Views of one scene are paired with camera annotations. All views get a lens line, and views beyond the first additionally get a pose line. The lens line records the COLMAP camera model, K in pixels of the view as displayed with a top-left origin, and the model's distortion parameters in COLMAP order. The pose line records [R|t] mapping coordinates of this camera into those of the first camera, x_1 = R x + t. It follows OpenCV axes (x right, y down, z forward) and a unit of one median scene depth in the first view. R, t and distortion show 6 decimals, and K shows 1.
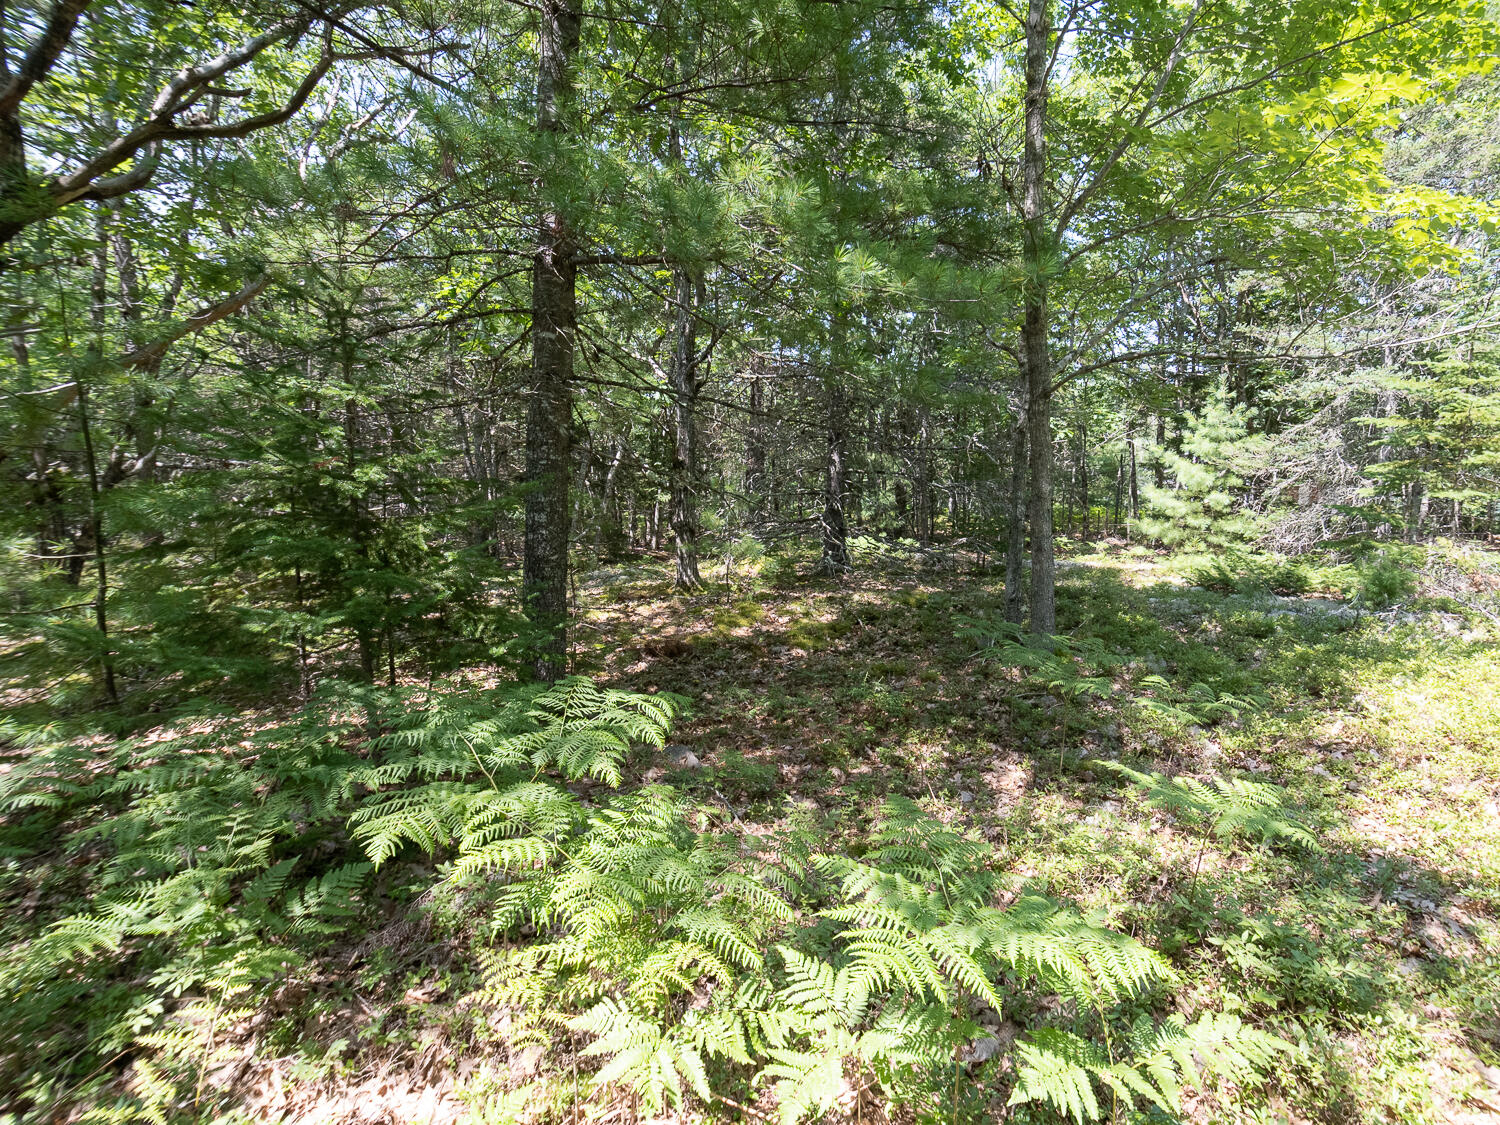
lens RADIAL K [[655.5, 0, 749.9], [0, 655.5, 532.1], [0, 0, 1]] dist [0.002565, -0.000224]
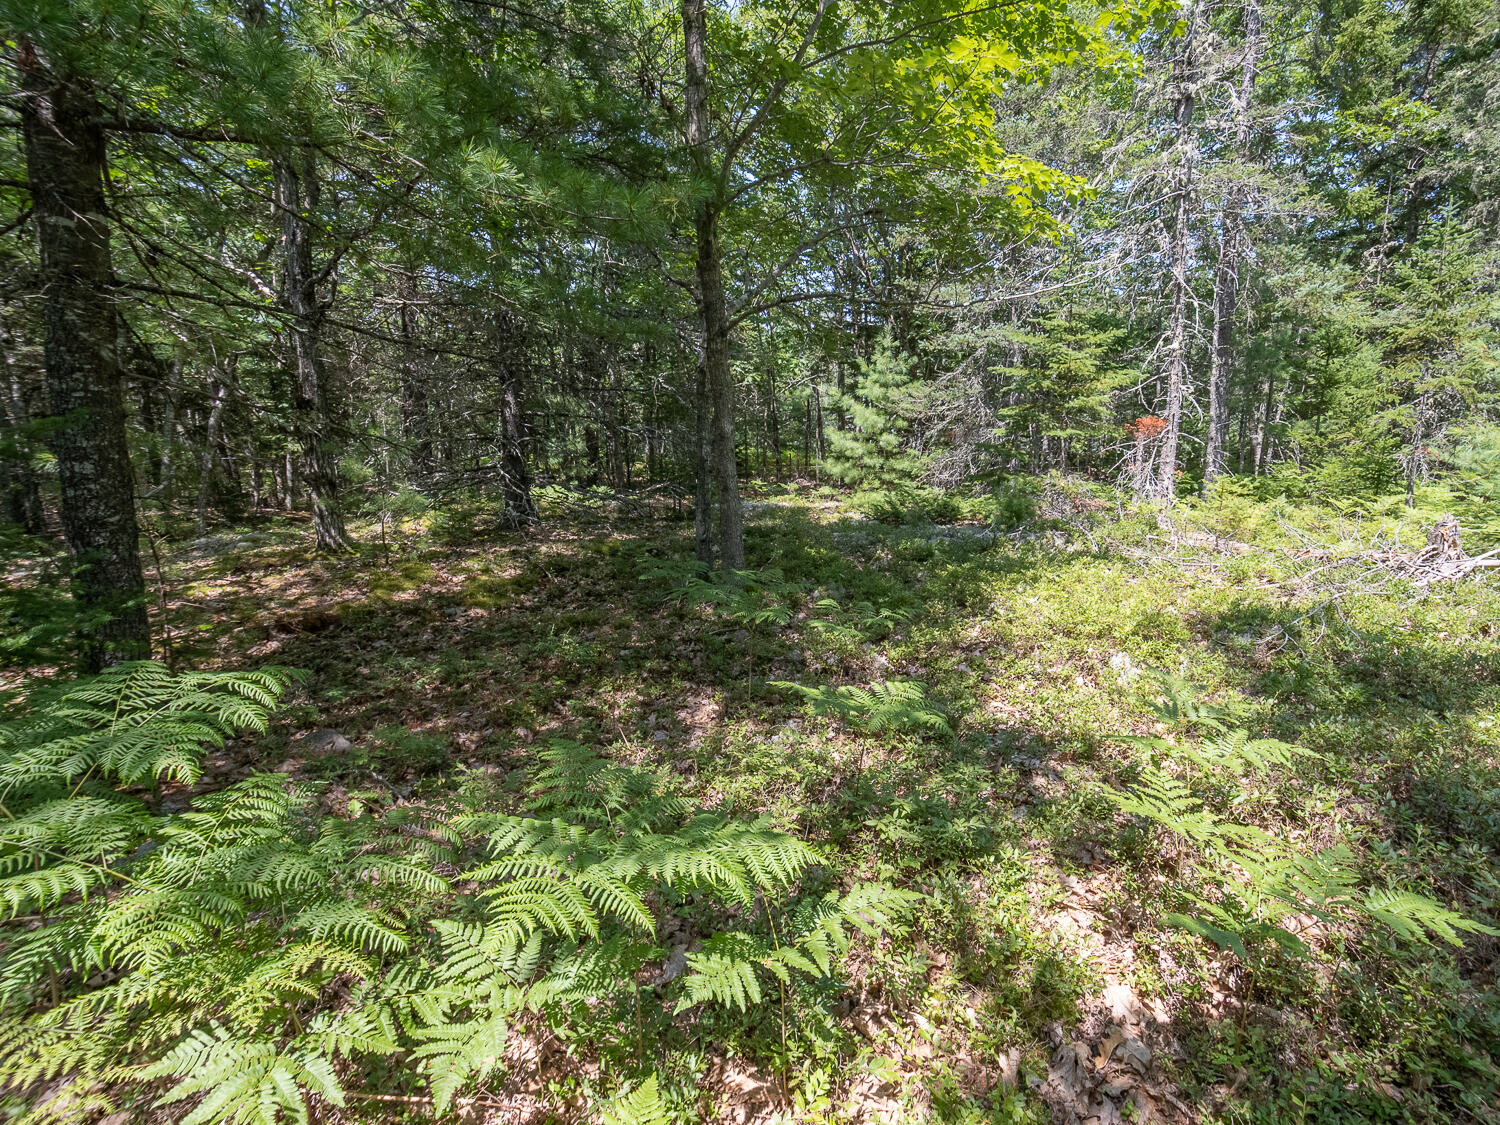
lens RADIAL K [[656.1, 0, 750.0], [0, 656.1, 562.5], [0, 0, 1]] dist [-0.002211, 0.003045]
pose [[0.948975, -0.075003, 0.306301, 0.162537], [0.053224, 0.995464, 0.078859, 0.063574], [-0.310826, -0.058533, 0.948663, 0.019921]]
